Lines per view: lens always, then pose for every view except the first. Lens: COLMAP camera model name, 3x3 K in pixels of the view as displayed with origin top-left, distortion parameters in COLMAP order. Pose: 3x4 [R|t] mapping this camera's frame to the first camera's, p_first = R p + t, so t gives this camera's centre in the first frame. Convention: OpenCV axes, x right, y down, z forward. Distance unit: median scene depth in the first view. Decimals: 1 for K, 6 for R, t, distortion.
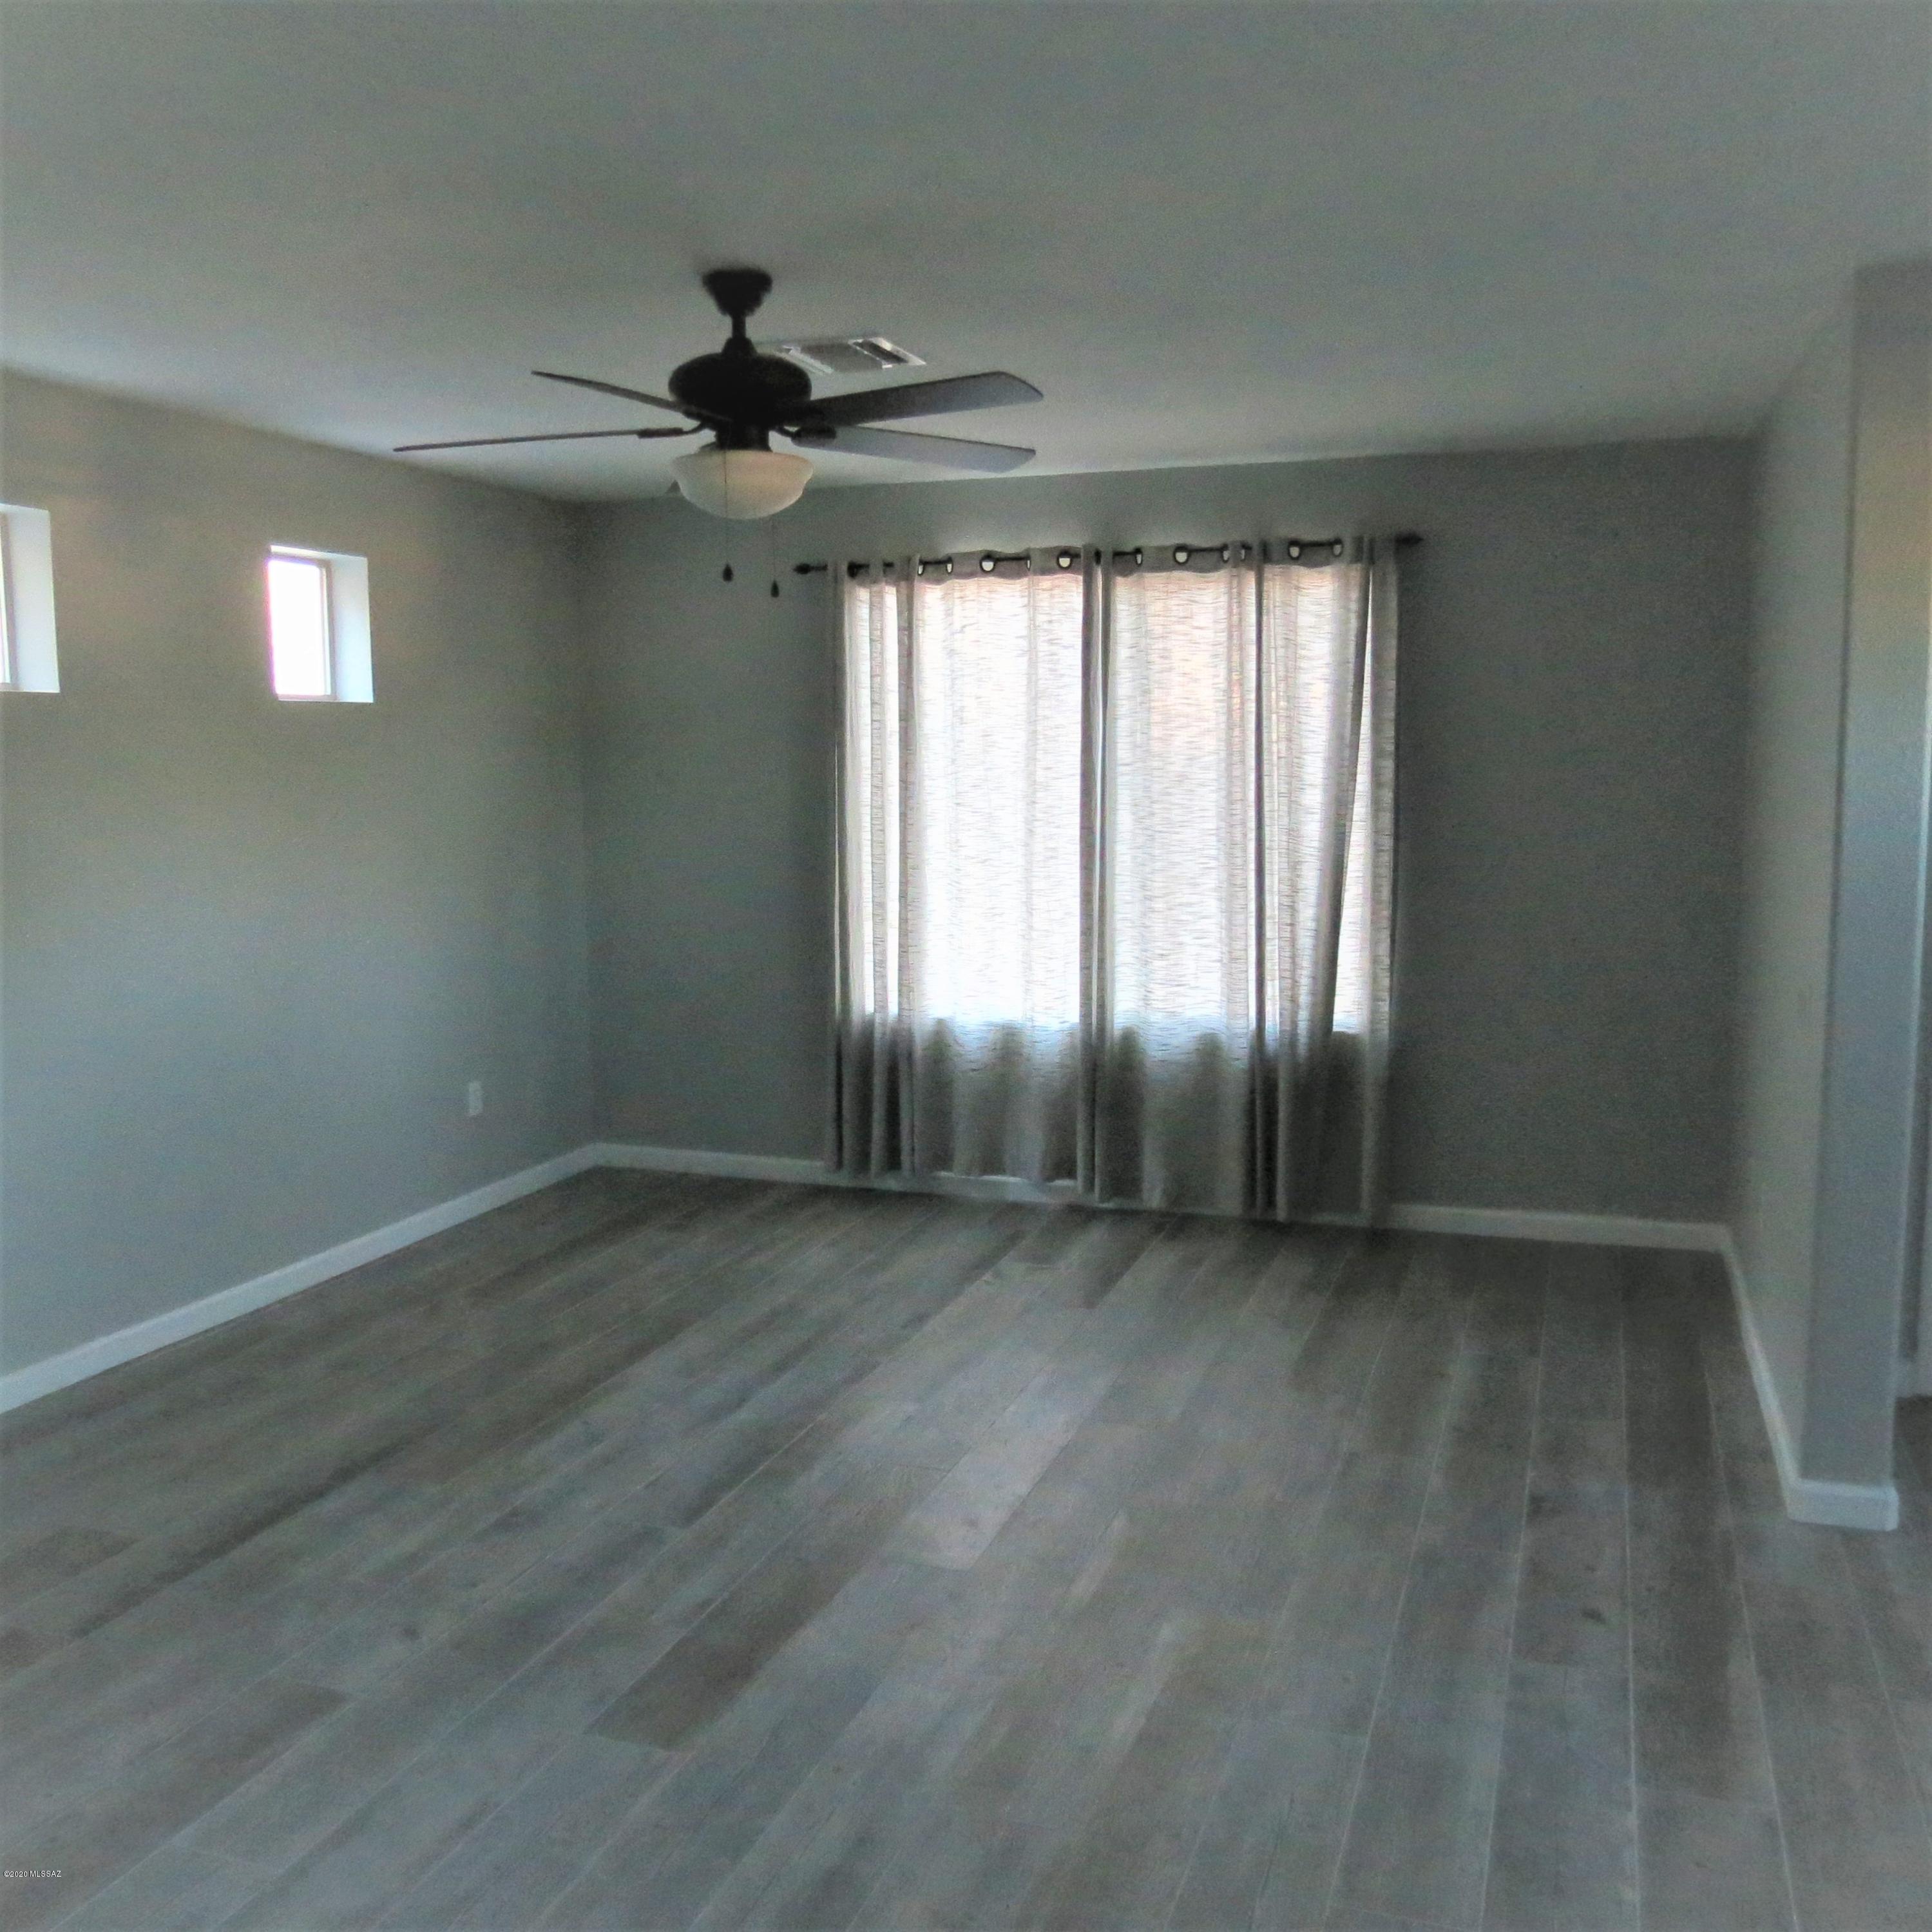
lens RADIAL K [[1808.9, 0, 961.1], [0, 1808.9, 967.0], [0, 0, 1]] dist [-0.026567, 0.000000]
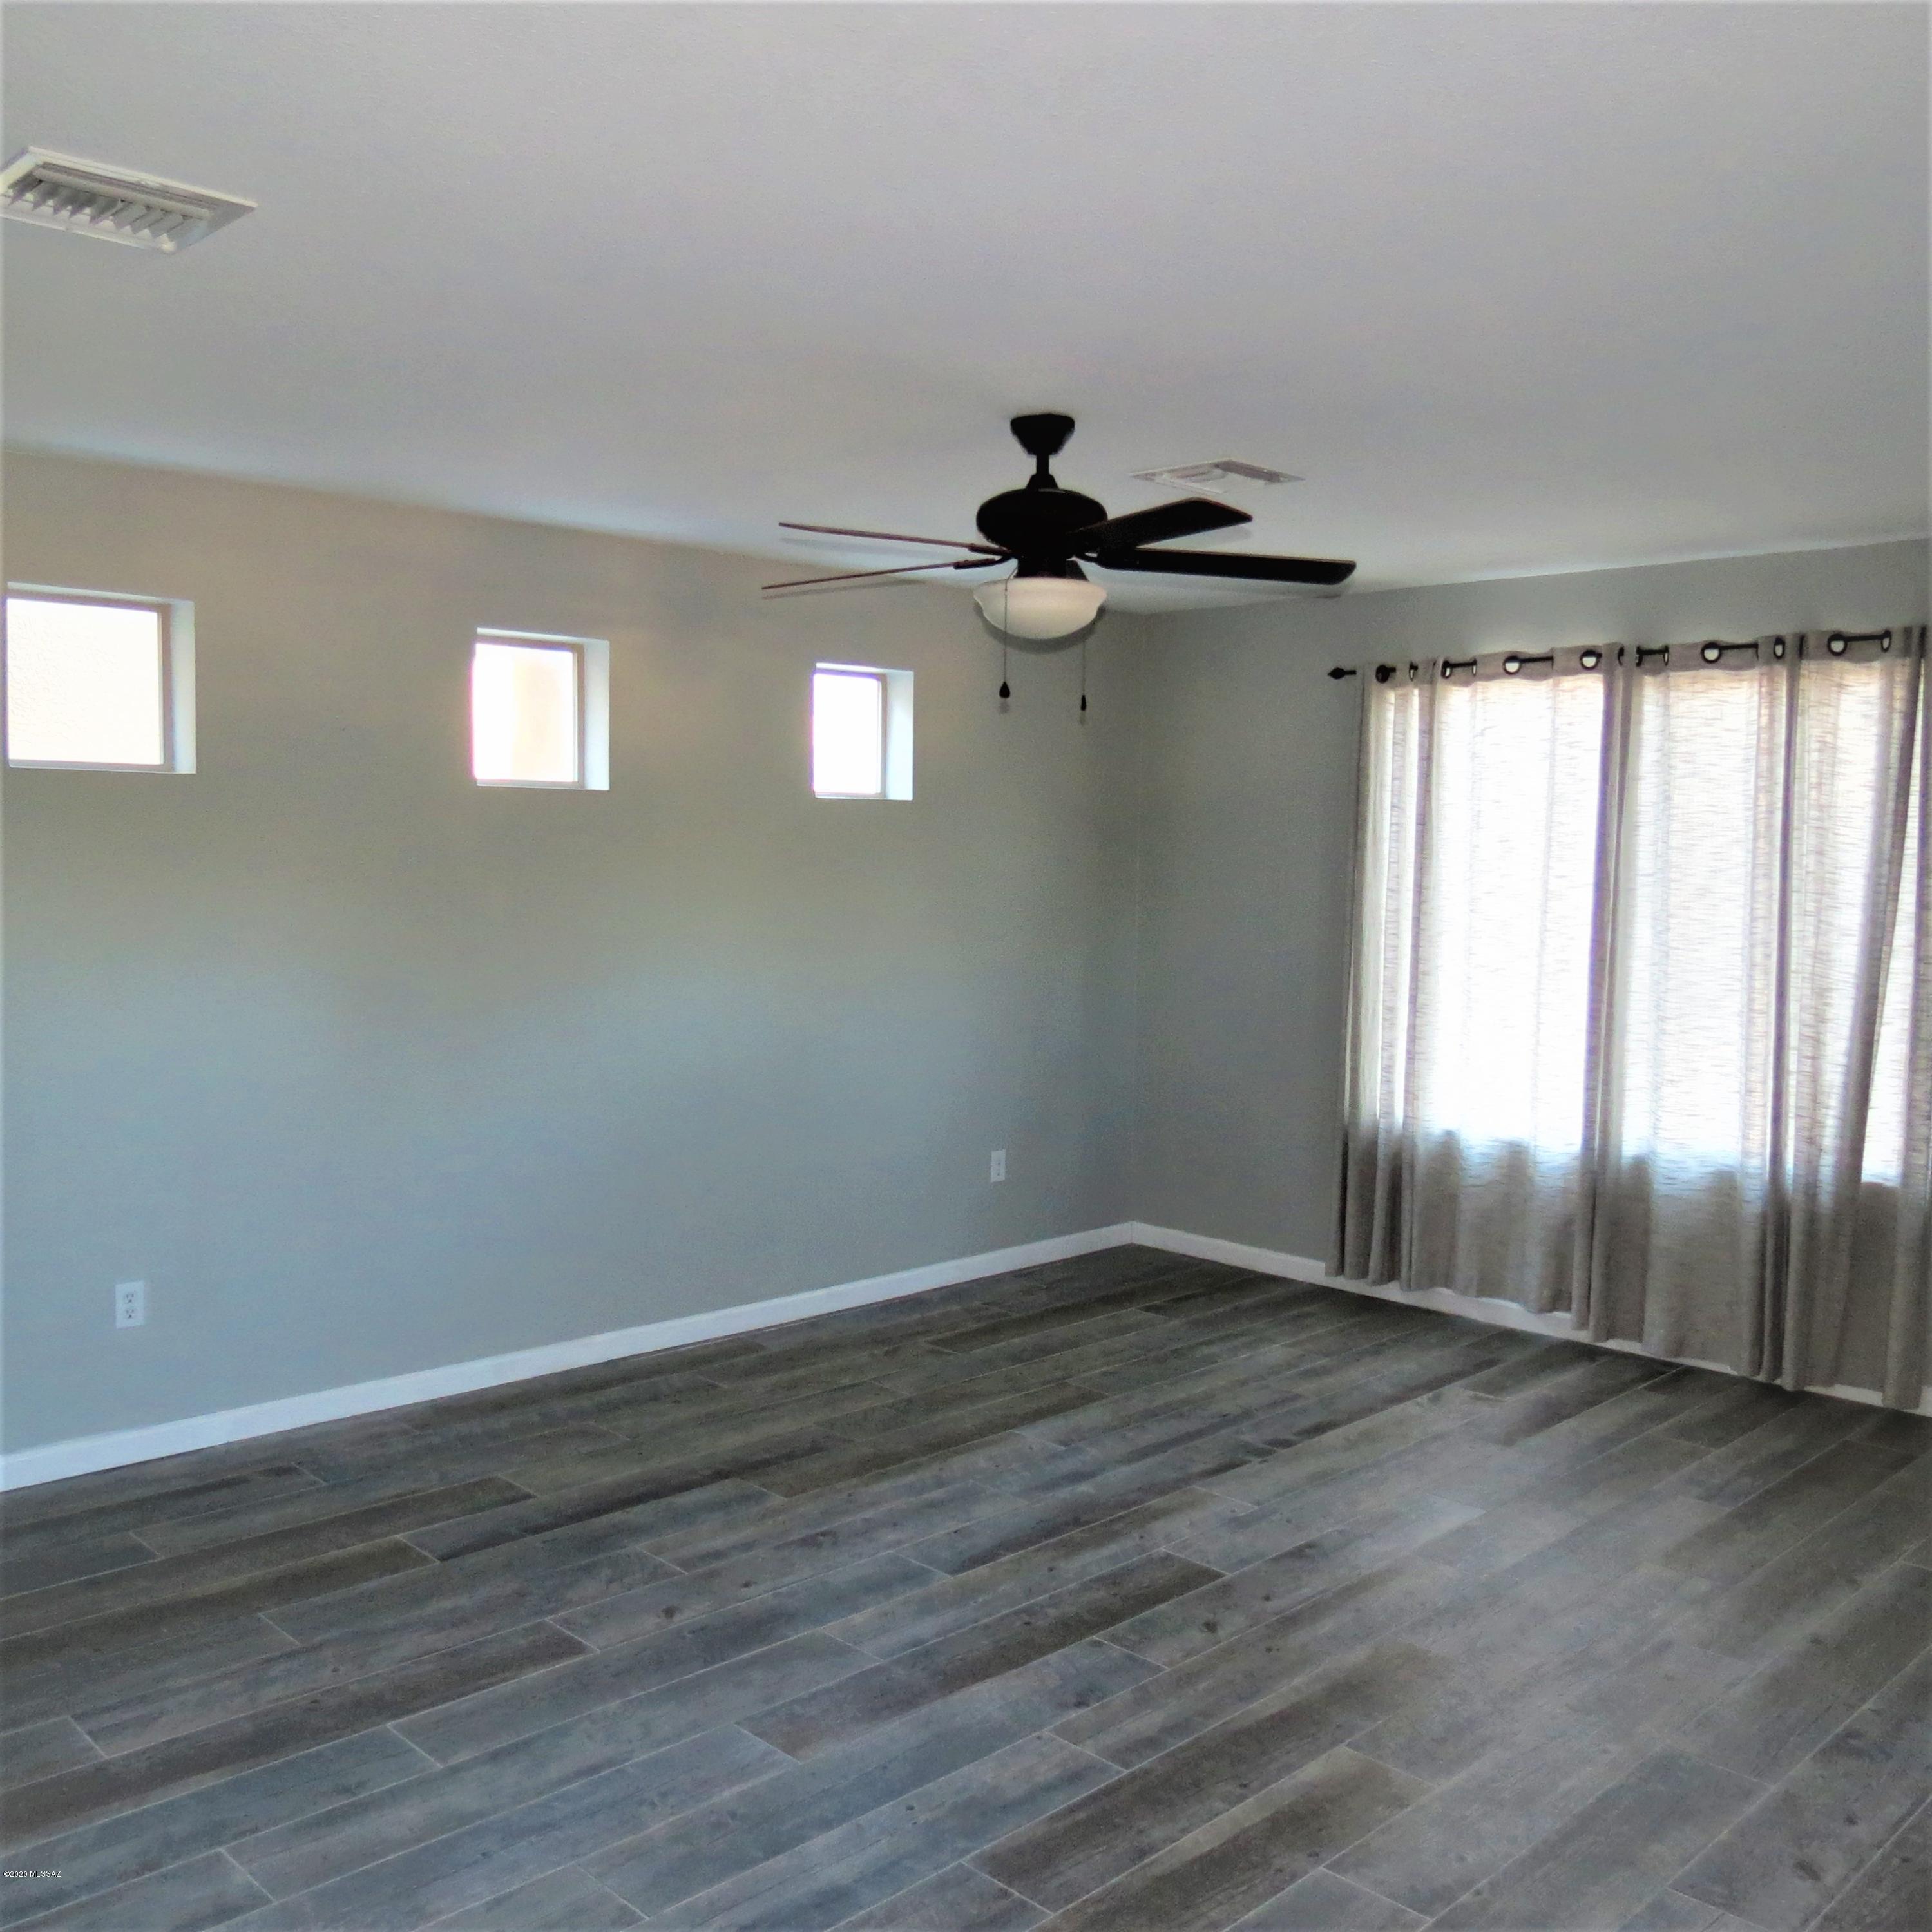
lens RADIAL K [[1808.9, 0, 957.7], [0, 1808.9, 964.7], [0, 0, 1]] dist [-0.026567, 0.000000]
pose [[0.900308, 0.049740, -0.432402, 0.185794], [-0.072167, 0.996757, -0.035601, -0.007192], [0.429229, 0.063257, 0.900978, 0.010098]]
